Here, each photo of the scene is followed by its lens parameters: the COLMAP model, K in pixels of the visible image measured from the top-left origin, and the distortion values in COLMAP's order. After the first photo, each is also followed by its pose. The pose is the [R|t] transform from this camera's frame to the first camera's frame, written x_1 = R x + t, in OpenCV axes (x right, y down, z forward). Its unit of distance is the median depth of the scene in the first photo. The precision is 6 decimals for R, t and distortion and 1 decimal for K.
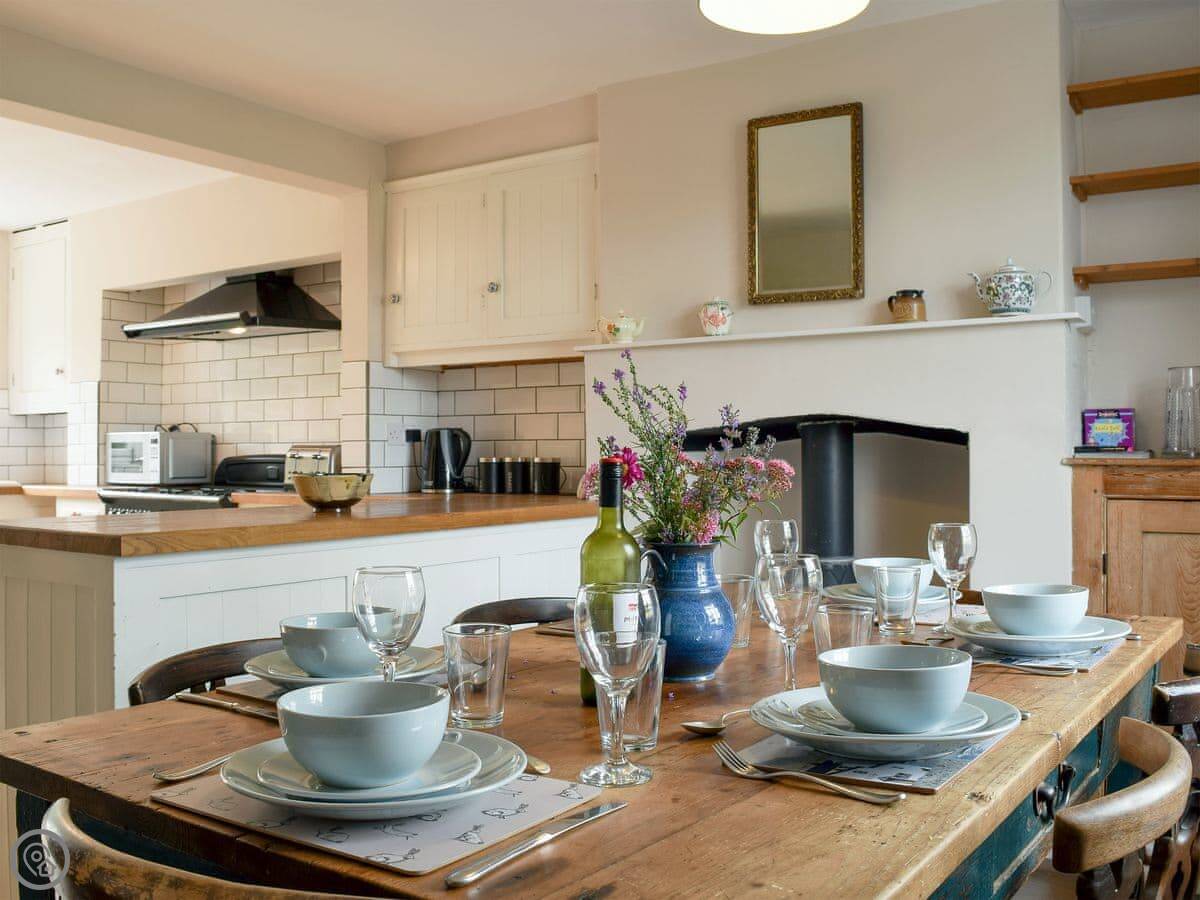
lens RADIAL K [[1123.9, 0, 600.0], [0, 1123.9, 450.0], [0, 0, 1]] dist [-0.103846, 0.019145]
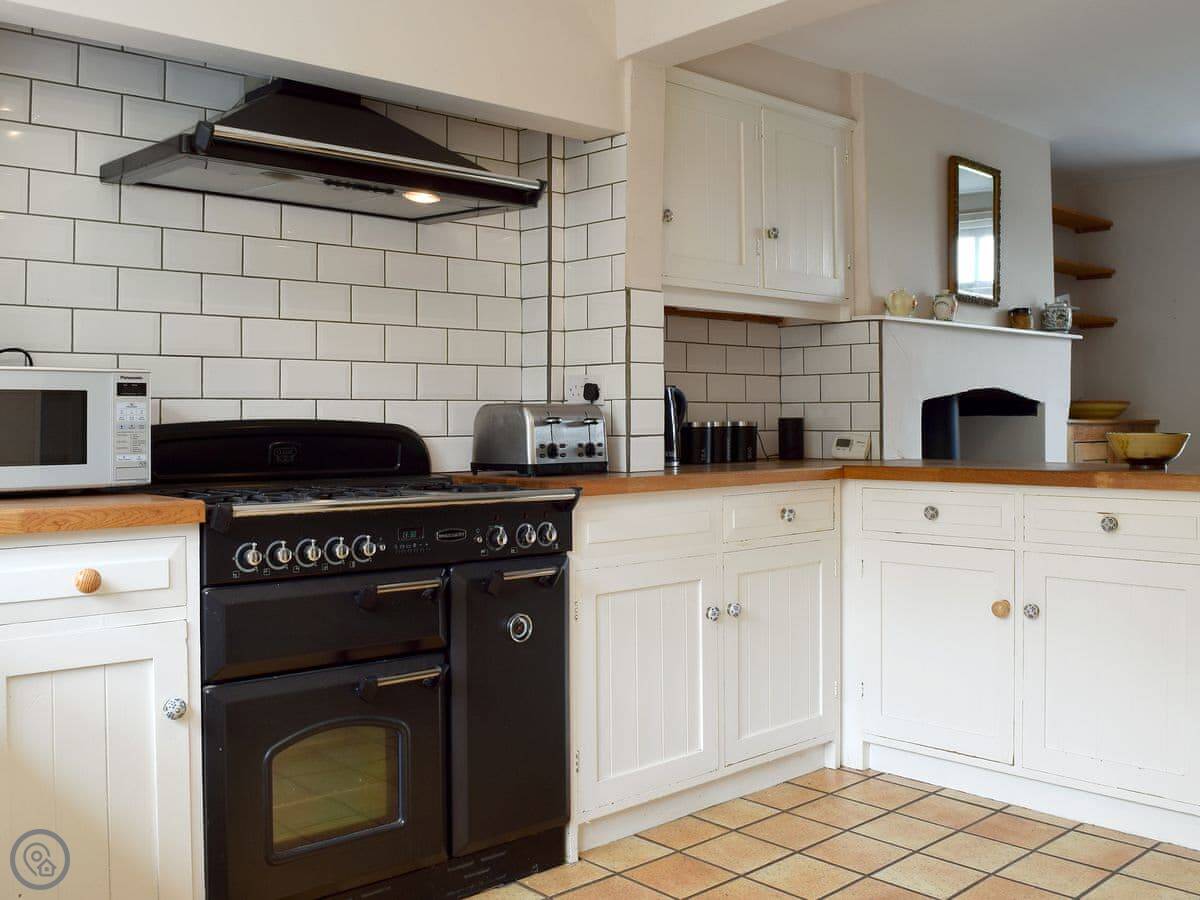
lens RADIAL K [[1138.6, 0, 601.0], [0, 1138.6, 416.6], [0, 0, 1]] dist [-0.103960, 0.003487]
pose [[0.235760, 0.003750, 0.971804, -0.917777], [0.001952, 0.999989, -0.004333, 0.005990], [-0.971809, 0.002919, 0.235750, 0.828386]]
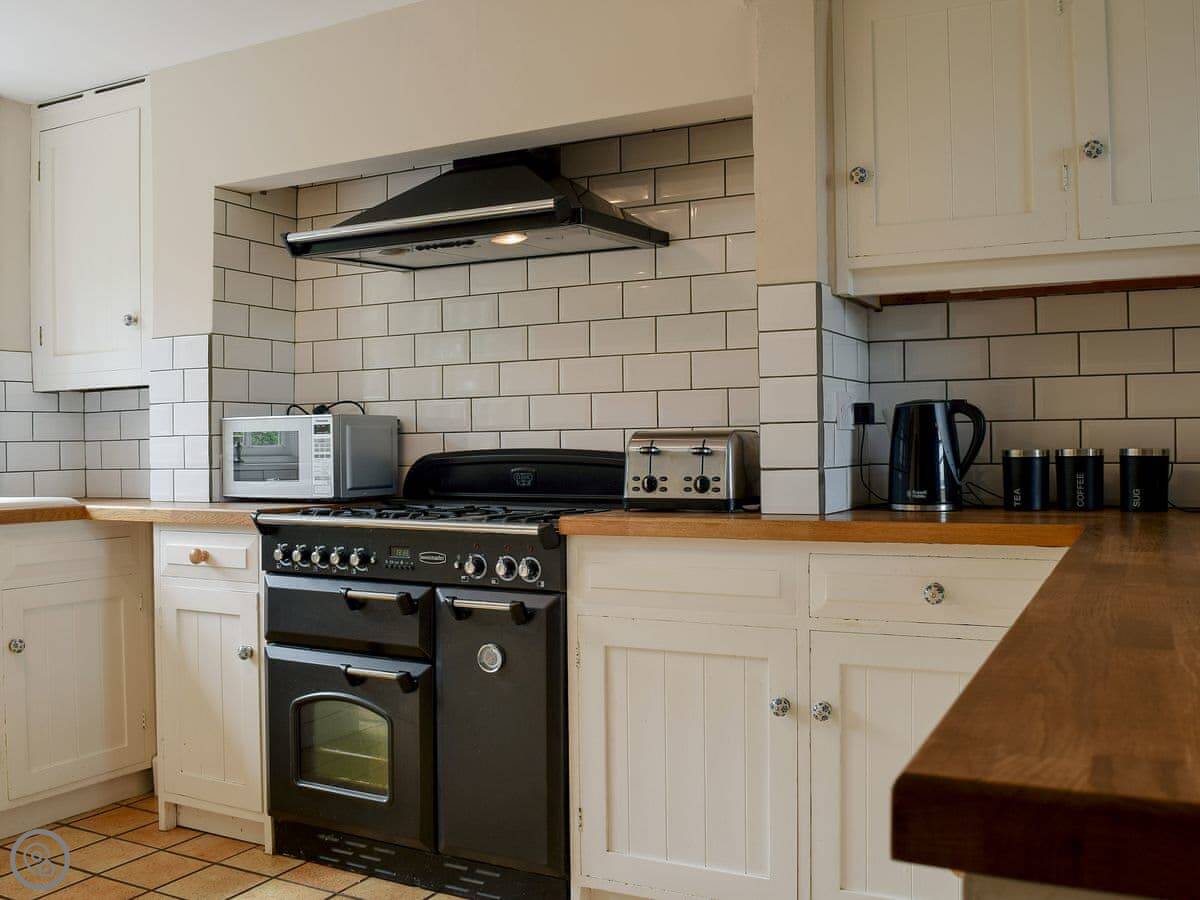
lens RADIAL K [[1123.9, 0, 600.0], [0, 1123.9, 450.0], [0, 0, 1]] dist [-0.103846, 0.019145]
pose [[0.994225, -0.008886, 0.106950, -0.363137], [0.008443, 0.999954, 0.004593, 0.002243], [-0.106986, -0.003664, 0.994254, 0.425638]]
